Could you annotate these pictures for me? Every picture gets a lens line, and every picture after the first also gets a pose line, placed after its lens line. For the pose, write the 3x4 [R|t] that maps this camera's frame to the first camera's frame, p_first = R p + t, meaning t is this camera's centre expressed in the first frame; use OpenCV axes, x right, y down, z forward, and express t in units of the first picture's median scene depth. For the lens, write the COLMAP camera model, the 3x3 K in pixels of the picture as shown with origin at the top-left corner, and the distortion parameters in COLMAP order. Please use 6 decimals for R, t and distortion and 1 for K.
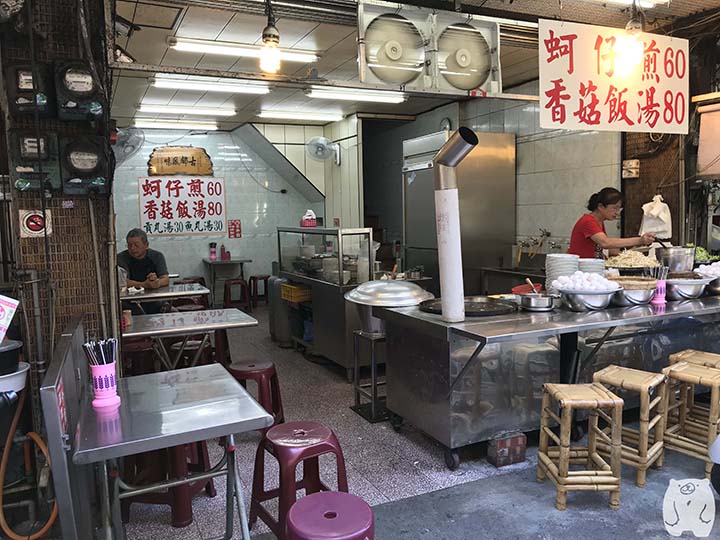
lens RADIAL K [[596.1, 0, 360.0], [0, 596.1, 270.0], [0, 0, 1]] dist [0.026837, -0.013750]
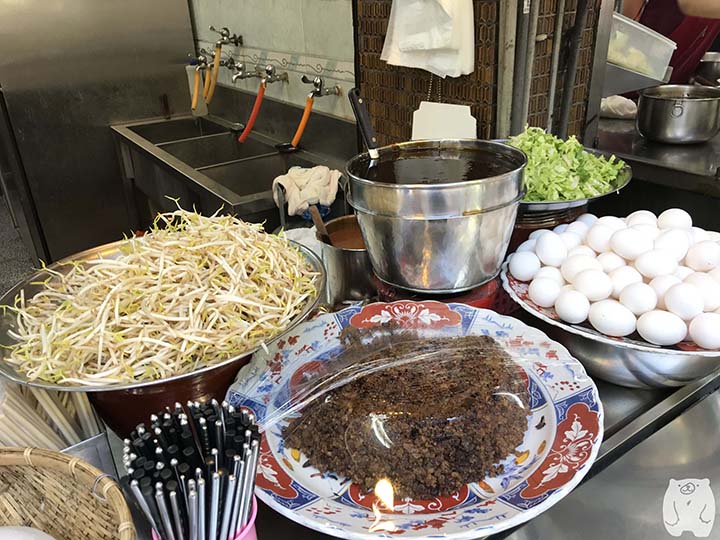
lens RADIAL K [[598.3, 0, 360.0], [0, 598.3, 270.0], [0, 0, 1]] dist [-0.000535, 0.000467]
pose [[0.987351, -0.082566, 0.135358, 0.414720], [0.030649, 0.936997, 0.347990, -0.065897], [-0.155562, -0.339439, 0.927675, 0.705496]]
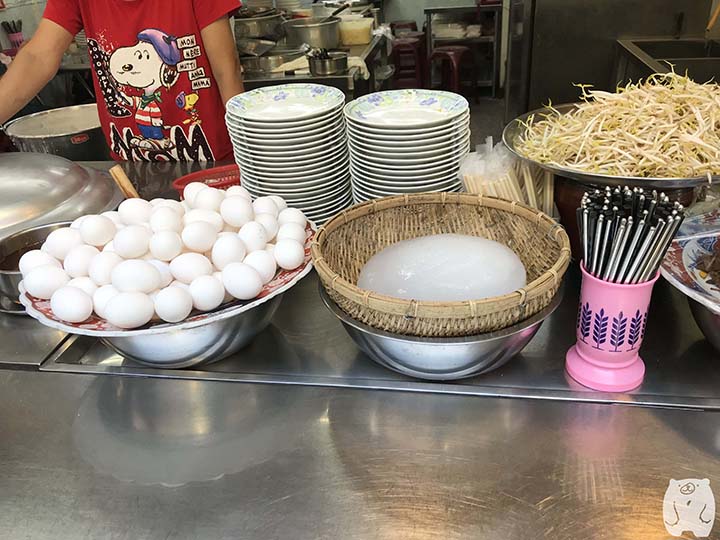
lens RADIAL K [[596.1, 0, 360.0], [0, 596.1, 270.0], [0, 0, 1]] dist [0.026837, -0.013750]
pose [[0.822402, 0.246463, -0.512748, 0.420573], [-0.006358, 0.905213, 0.424911, -0.053227], [0.568871, -0.346188, 0.746016, 0.656421]]
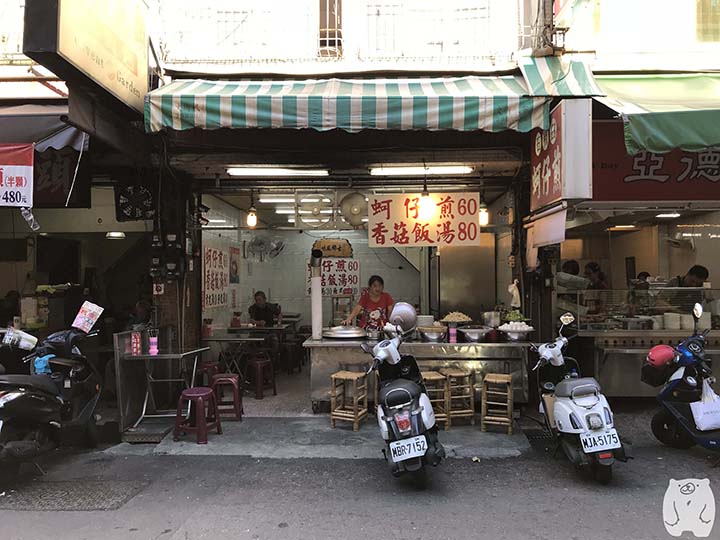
lens RADIAL K [[603.0, 0, 360.0], [0, 603.0, 270.0], [0, 0, 1]] dist [0.049105, -0.001014]
pose [[0.888009, 0.009790, -0.459722, 0.793760], [-0.059926, 0.993711, -0.094594, 0.021257], [0.455905, 0.111550, 0.883010, -0.520743]]
